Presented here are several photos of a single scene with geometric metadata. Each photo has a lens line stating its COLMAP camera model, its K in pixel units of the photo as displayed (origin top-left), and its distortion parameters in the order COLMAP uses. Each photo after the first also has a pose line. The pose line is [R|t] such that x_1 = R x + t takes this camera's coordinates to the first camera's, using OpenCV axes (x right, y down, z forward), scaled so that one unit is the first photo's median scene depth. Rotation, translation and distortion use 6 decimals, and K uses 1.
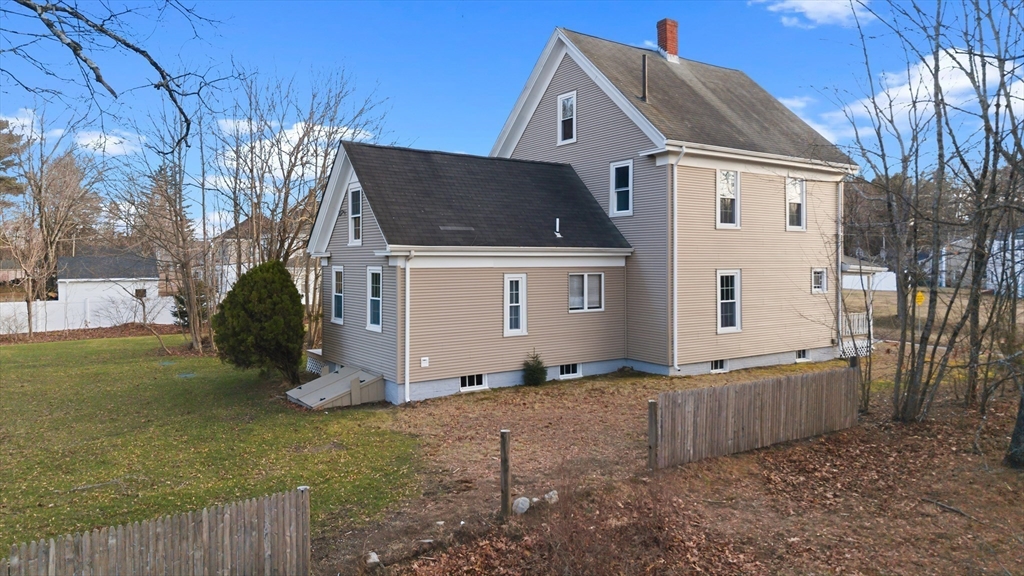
lens RADIAL K [[689.5, 0, 513.1], [0, 689.5, 285.0], [0, 0, 1]] dist [0.003714, 0.001596]
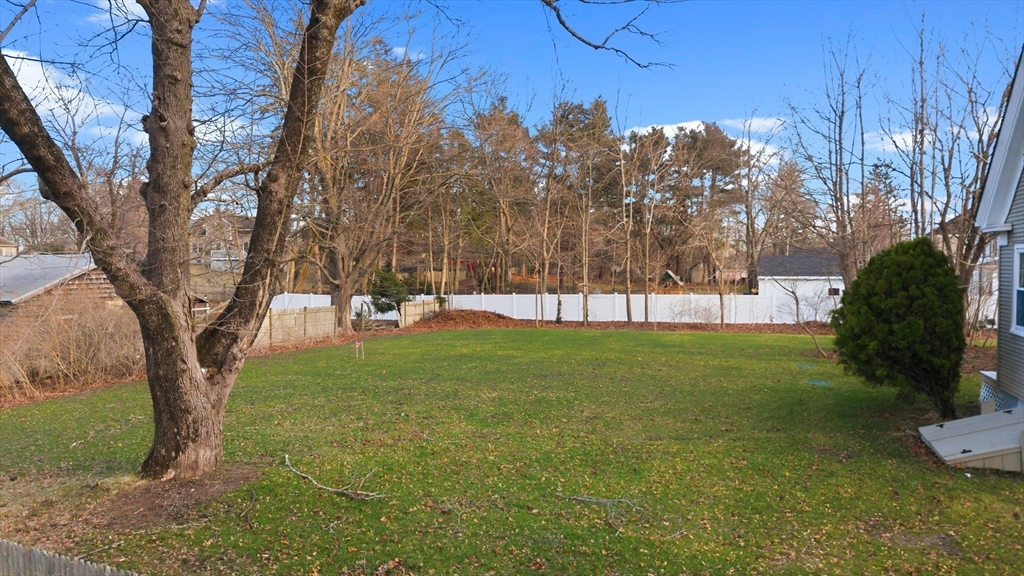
lens RADIAL K [[689.5, 0, 511.3], [0, 689.5, 278.6], [0, 0, 1]] dist [0.003714, 0.001596]
pose [[0.569022, 0.018888, -0.822106, 0.000592], [-0.031213, 0.999512, 0.001359, 0.018112], [0.821730, 0.024887, 0.569333, 0.256487]]
